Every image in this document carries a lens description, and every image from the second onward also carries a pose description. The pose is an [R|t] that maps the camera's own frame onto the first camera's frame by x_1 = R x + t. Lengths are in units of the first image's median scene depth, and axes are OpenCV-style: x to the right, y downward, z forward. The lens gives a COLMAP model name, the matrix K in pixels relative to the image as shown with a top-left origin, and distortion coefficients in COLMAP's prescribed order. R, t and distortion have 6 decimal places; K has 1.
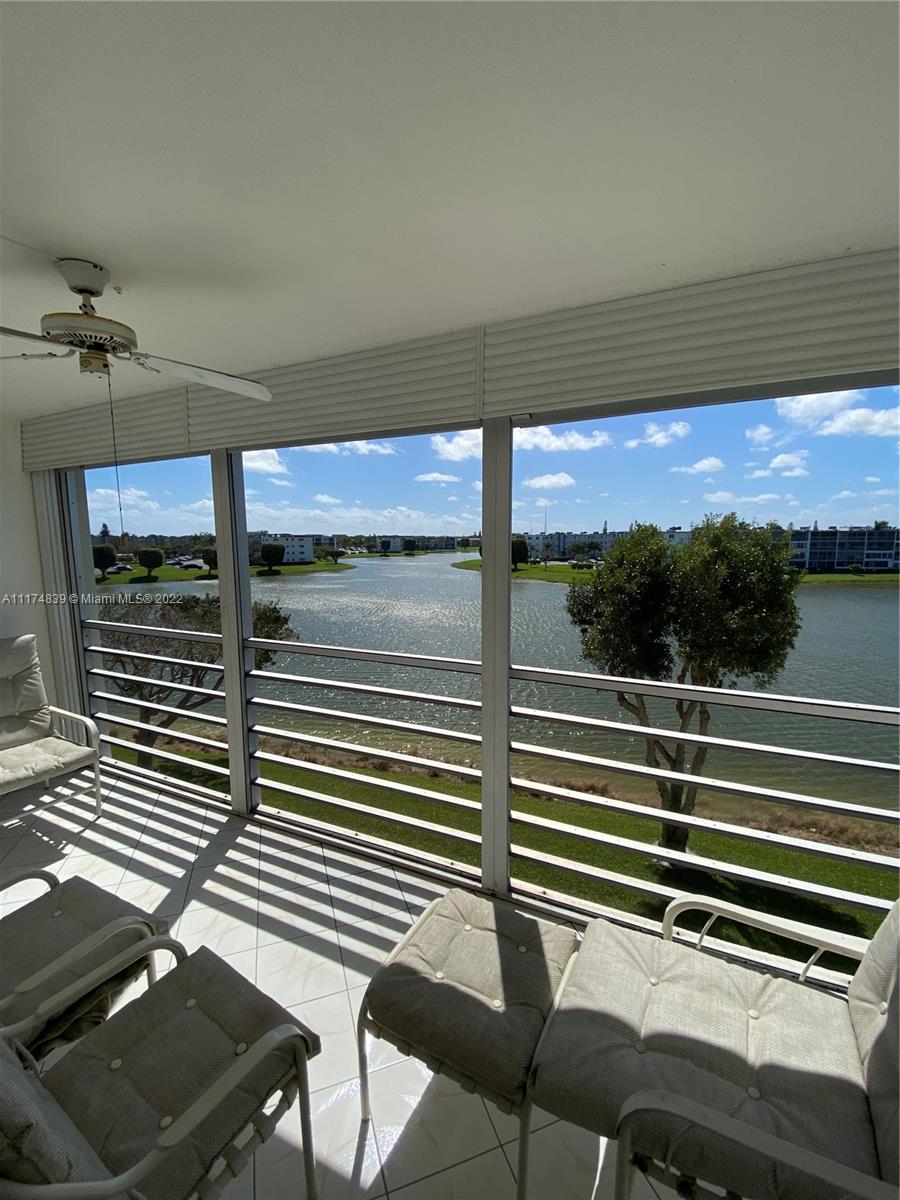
lens RADIAL K [[491.6, 0, 450.2], [0, 491.6, 597.4], [0, 0, 1]] dist [-0.001591, -0.012181]
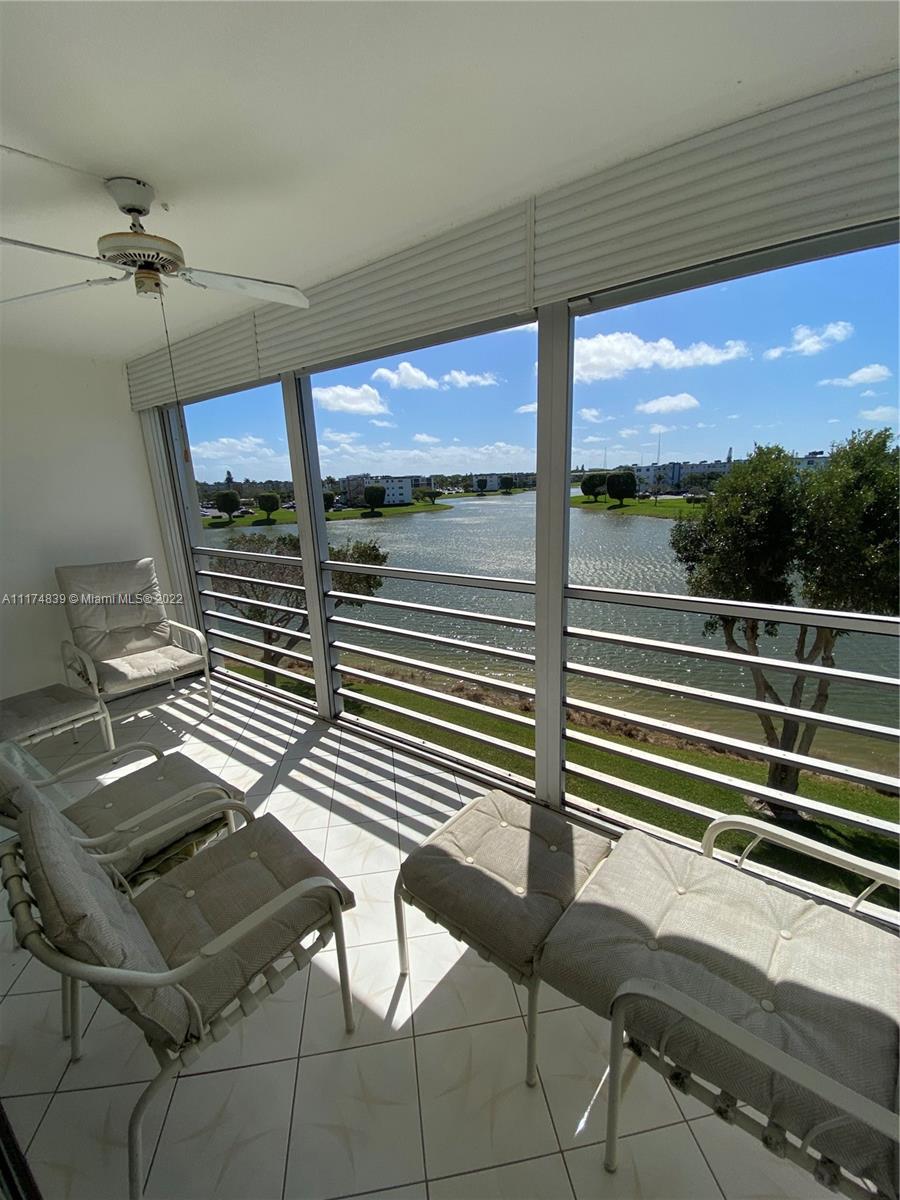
lens RADIAL K [[491.6, 0, 448.2], [0, 491.6, 599.7], [0, 0, 1]] dist [-0.001591, -0.012181]
pose [[0.979060, 0.017382, -0.202828, 0.109571], [0.008473, 0.992005, 0.125911, 0.059258], [0.203395, -0.124993, 0.971086, 0.018044]]
